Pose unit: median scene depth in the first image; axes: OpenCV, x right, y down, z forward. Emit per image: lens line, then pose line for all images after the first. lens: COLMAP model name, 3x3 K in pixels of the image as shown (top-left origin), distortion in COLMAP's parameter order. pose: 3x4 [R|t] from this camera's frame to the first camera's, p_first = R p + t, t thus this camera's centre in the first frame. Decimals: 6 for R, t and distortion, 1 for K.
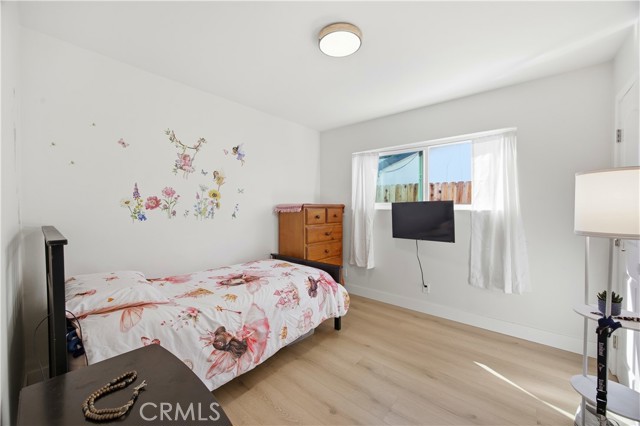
lens RADIAL K [[246.4, 0, 321.7], [0, 246.4, 214.3], [0, 0, 1]] dist [-0.001490, -0.000024]
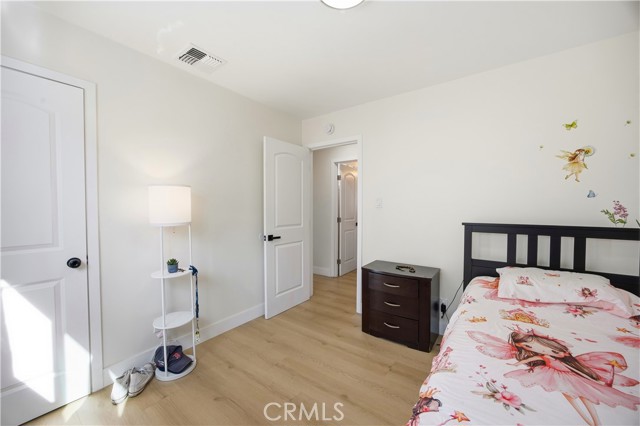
lens RADIAL K [[246.4, 0, 321.7], [0, 246.4, 214.3], [0, 0, 1]] dist [-0.001490, -0.000024]
pose [[-0.997352, 0.009450, -0.072115, 0.165563], [0.004478, 0.997621, 0.068798, -0.057864], [0.072594, 0.068293, -0.995021, 1.500946]]
